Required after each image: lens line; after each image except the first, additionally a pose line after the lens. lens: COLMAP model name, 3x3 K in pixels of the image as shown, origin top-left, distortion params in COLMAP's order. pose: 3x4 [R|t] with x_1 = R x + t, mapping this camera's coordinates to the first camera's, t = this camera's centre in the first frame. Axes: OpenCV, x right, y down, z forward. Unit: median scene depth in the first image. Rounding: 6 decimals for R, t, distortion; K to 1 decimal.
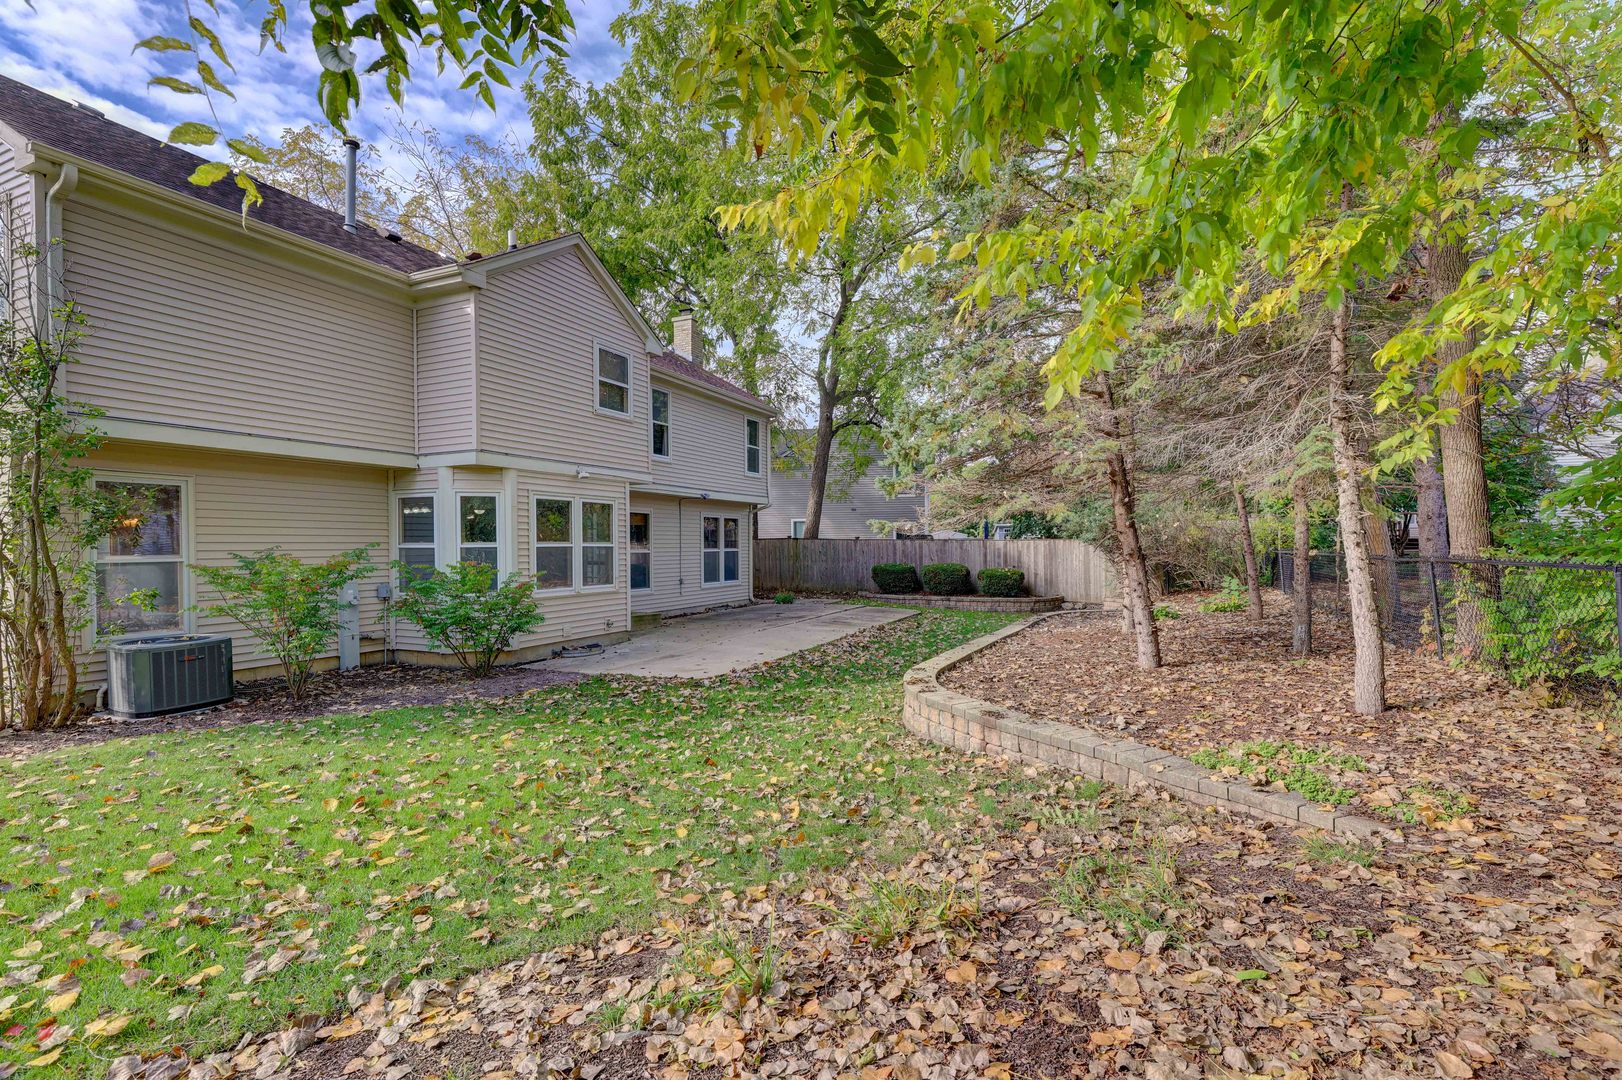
lens RADIAL K [[724.2, 0, 823.9], [0, 724.2, 550.7], [0, 0, 1]] dist [0.001885, 0.000017]
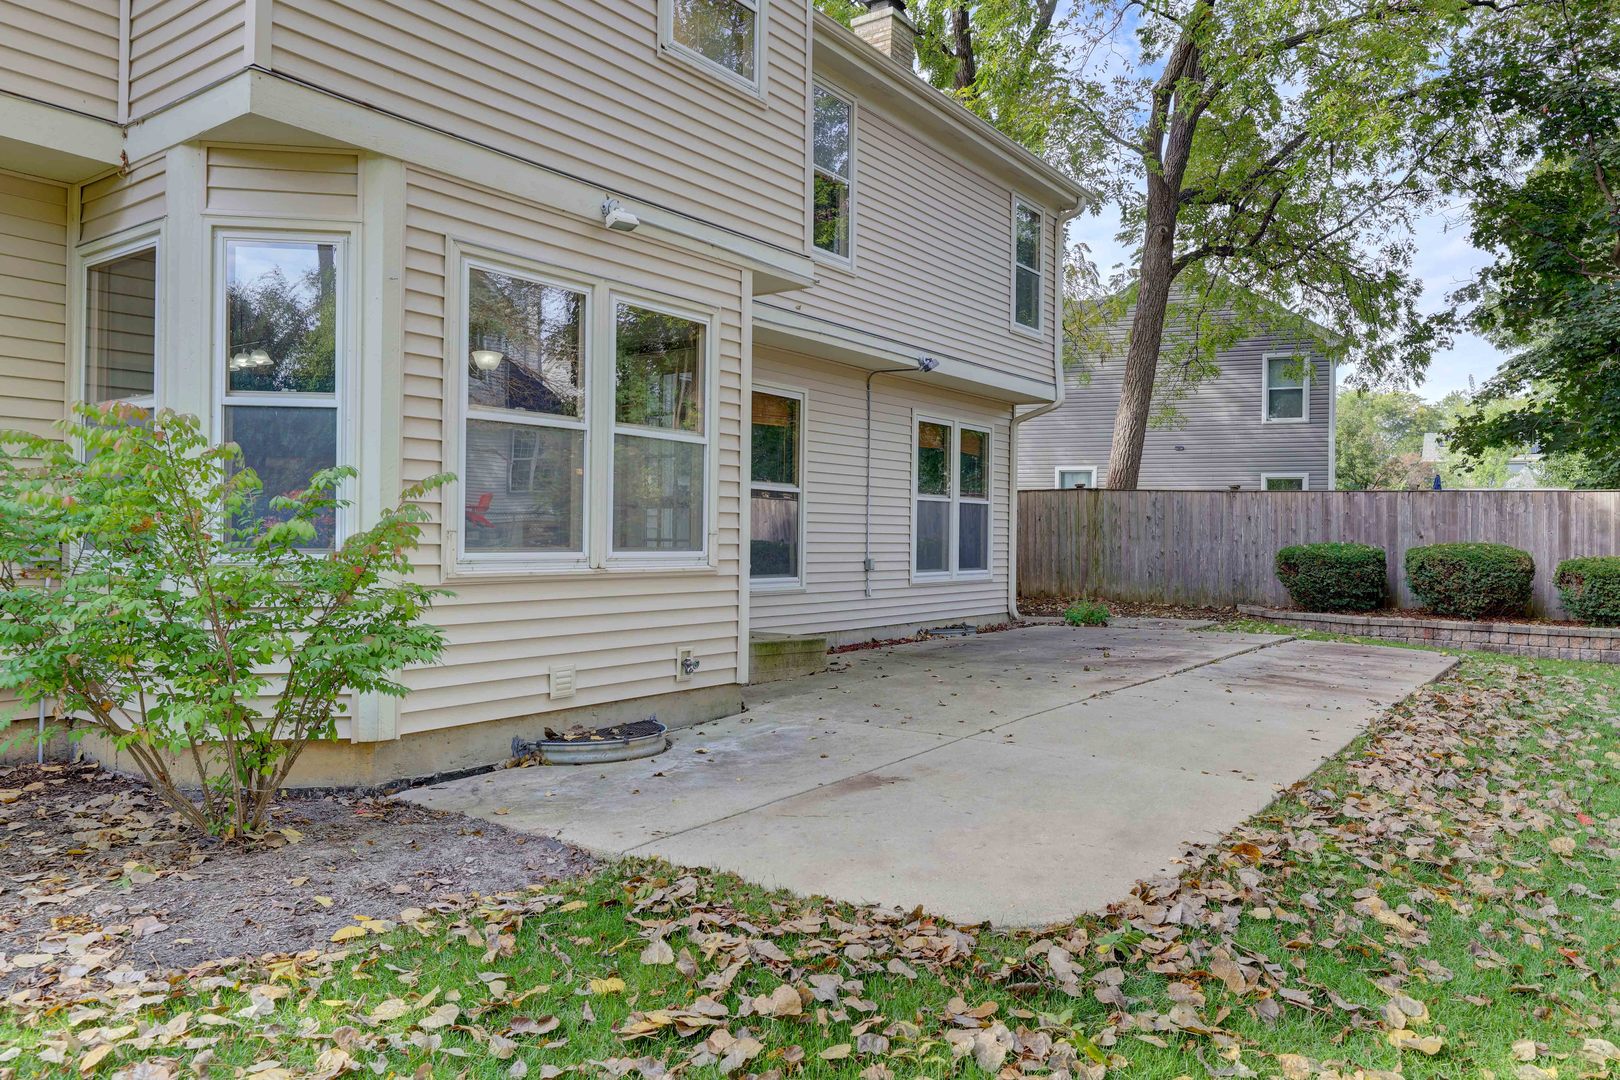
lens RADIAL K [[1109.2, 0, 810.6], [0, 1109.2, 533.3], [0, 0, 1]] dist [-0.010187, -0.001220]
pose [[0.976612, 0.015040, -0.214483, -0.090799], [-0.017412, 0.999806, -0.009176, 0.030374], [0.214303, 0.012696, 0.976685, 0.357382]]
